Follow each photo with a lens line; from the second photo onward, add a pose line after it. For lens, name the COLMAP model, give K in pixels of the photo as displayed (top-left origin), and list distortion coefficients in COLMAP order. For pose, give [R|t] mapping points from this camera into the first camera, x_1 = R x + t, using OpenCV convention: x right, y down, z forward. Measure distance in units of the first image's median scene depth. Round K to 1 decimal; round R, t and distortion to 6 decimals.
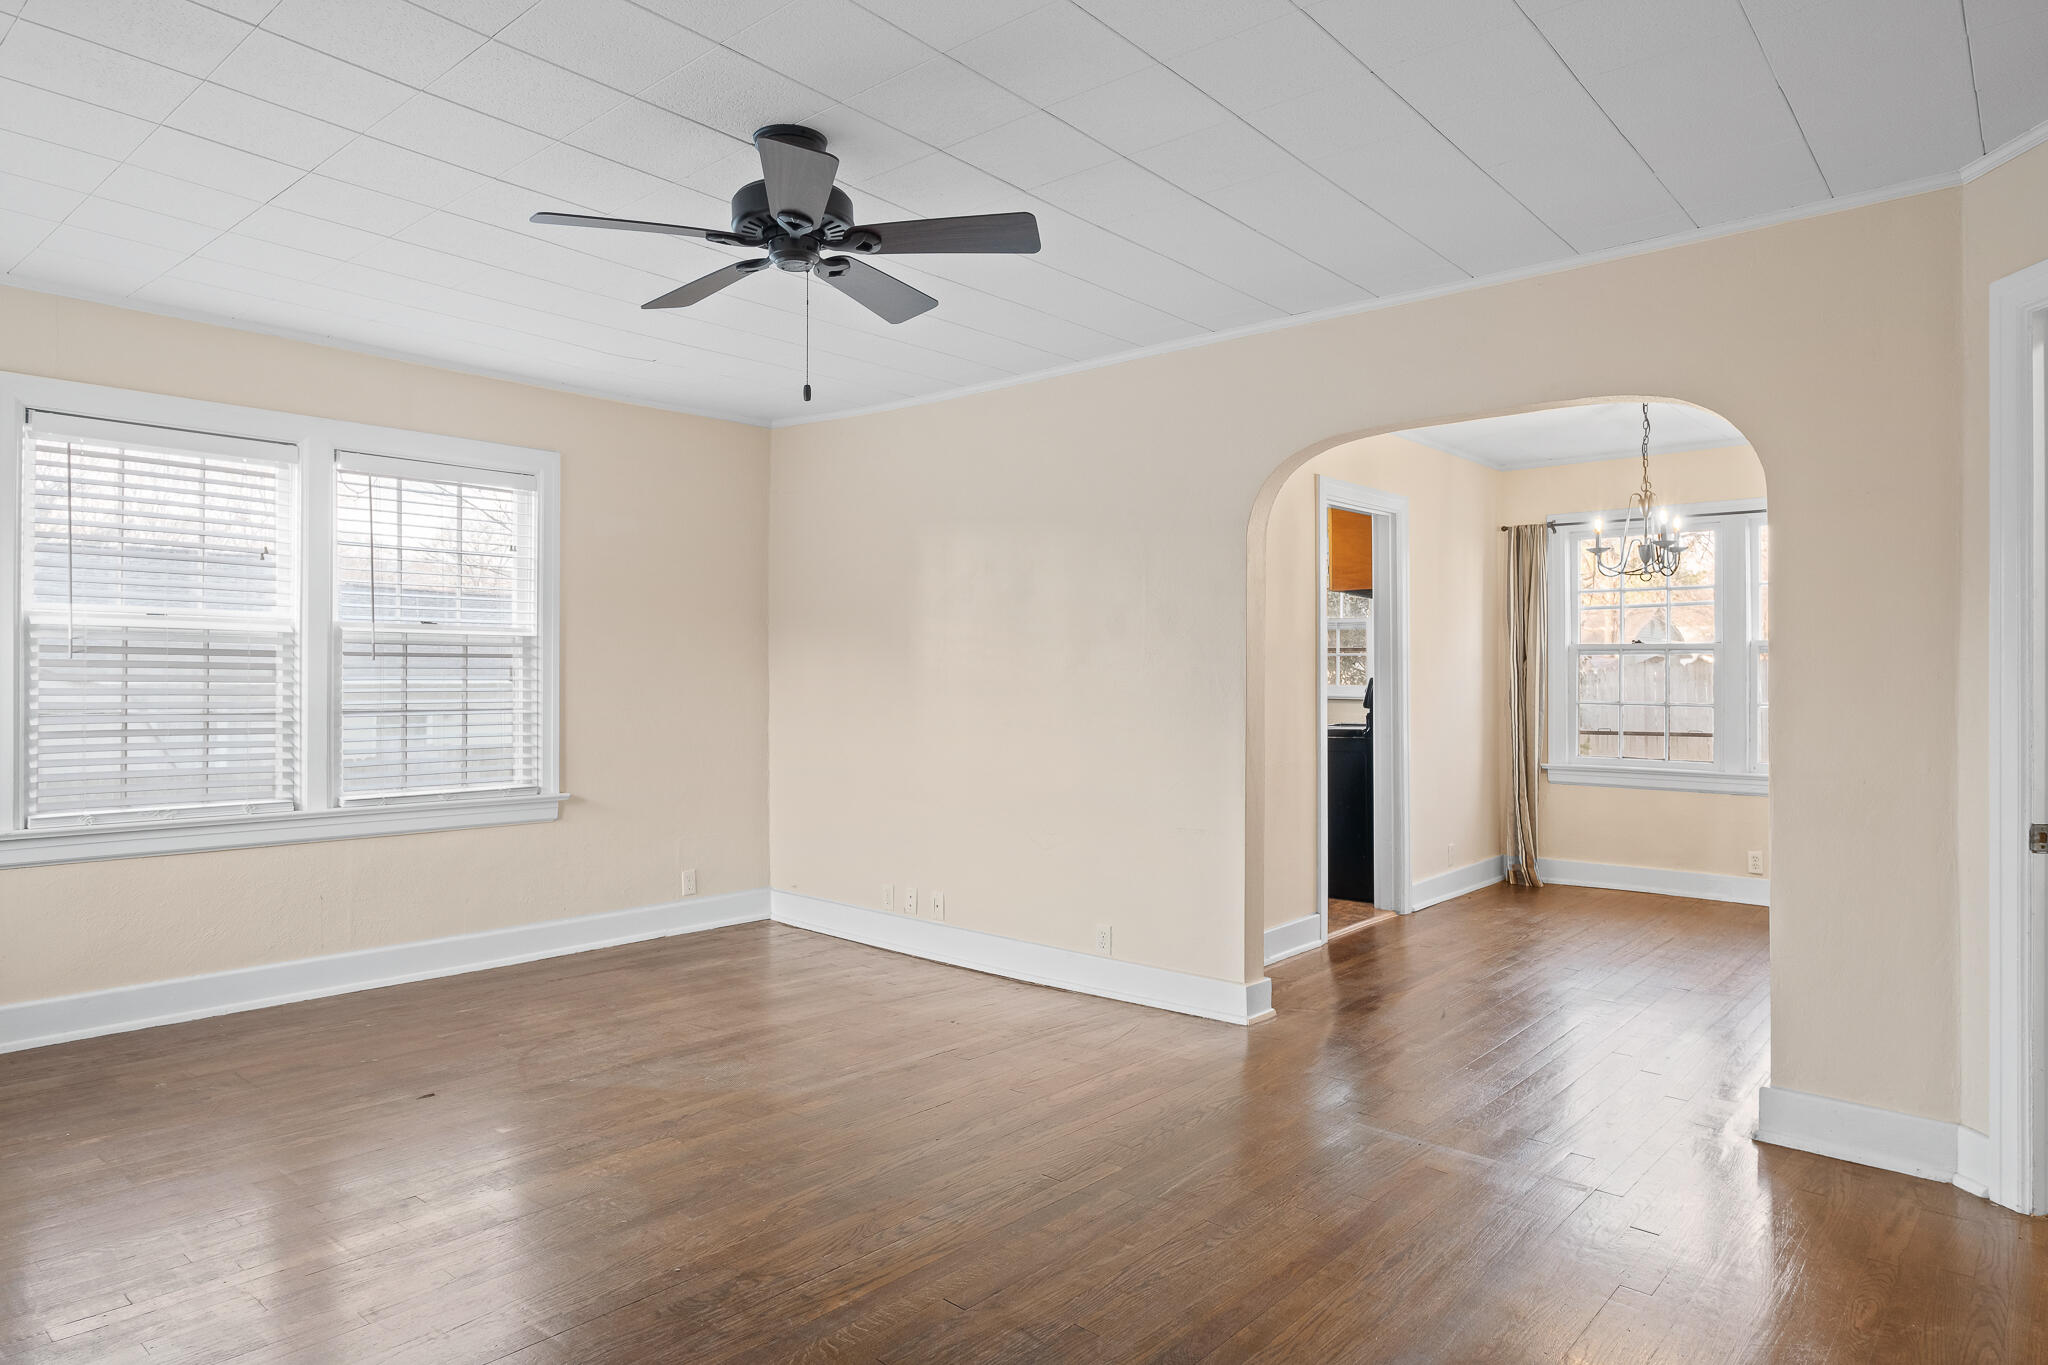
lens RADIAL K [[1231.2, 0, 1024.0], [0, 1231.2, 682.5], [0, 0, 1]] dist [-0.002778, -0.000111]
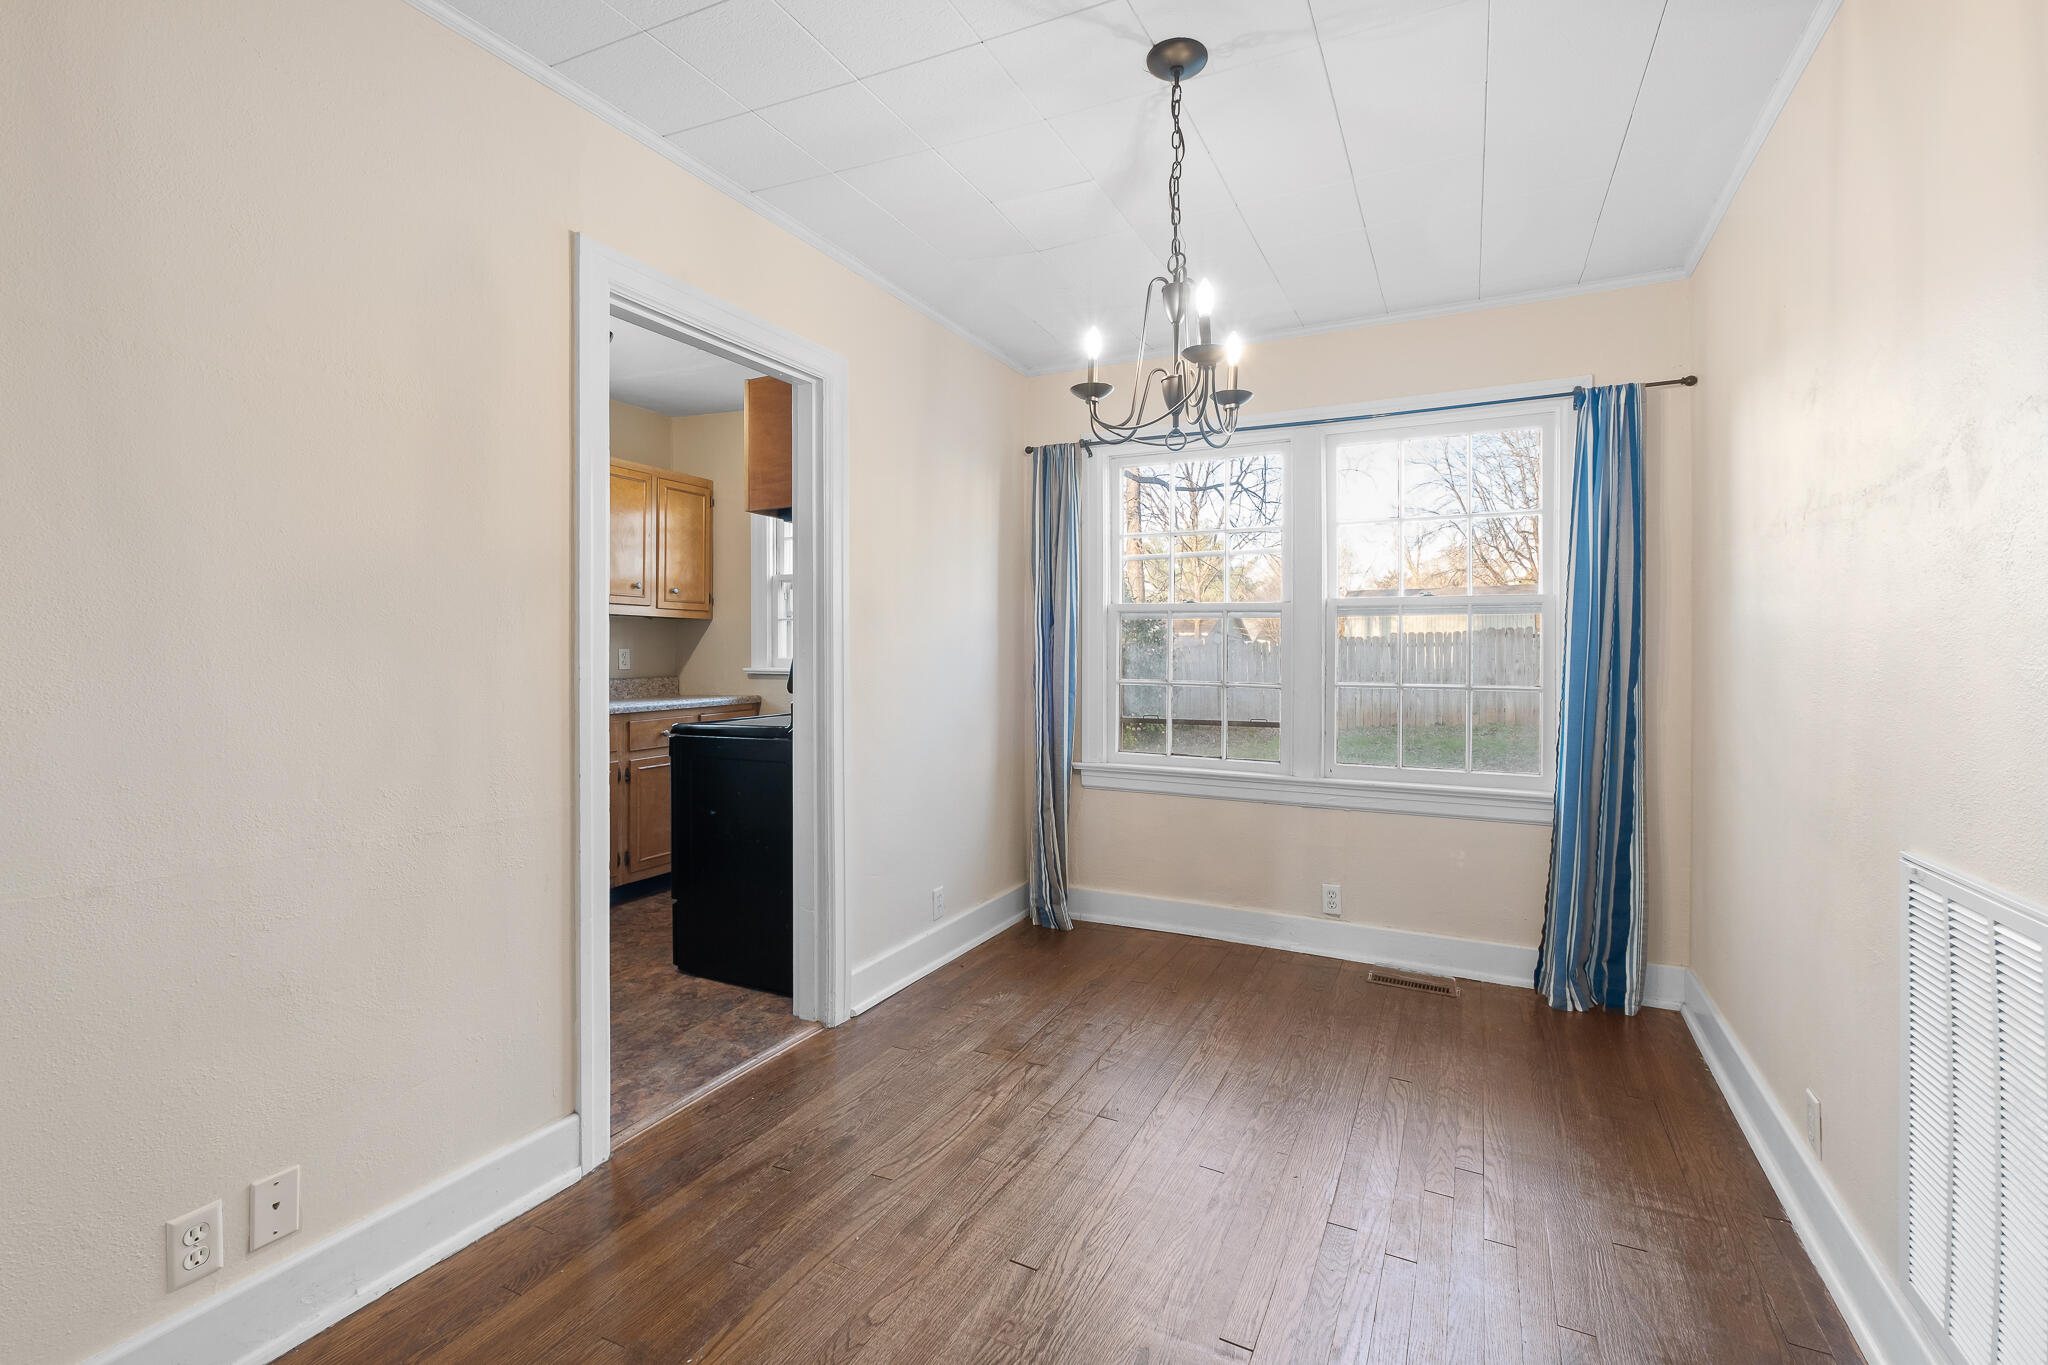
lens RADIAL K [[913.7, 0, 1026.9], [0, 913.7, 660.9], [0, 0, 1]] dist [-0.000101, -0.000039]
pose [[0.967565, 0.002518, 0.252611, 0.254205], [-0.003461, 0.999989, 0.003287, 0.001802], [-0.252600, -0.004055, 0.967562, 0.470779]]
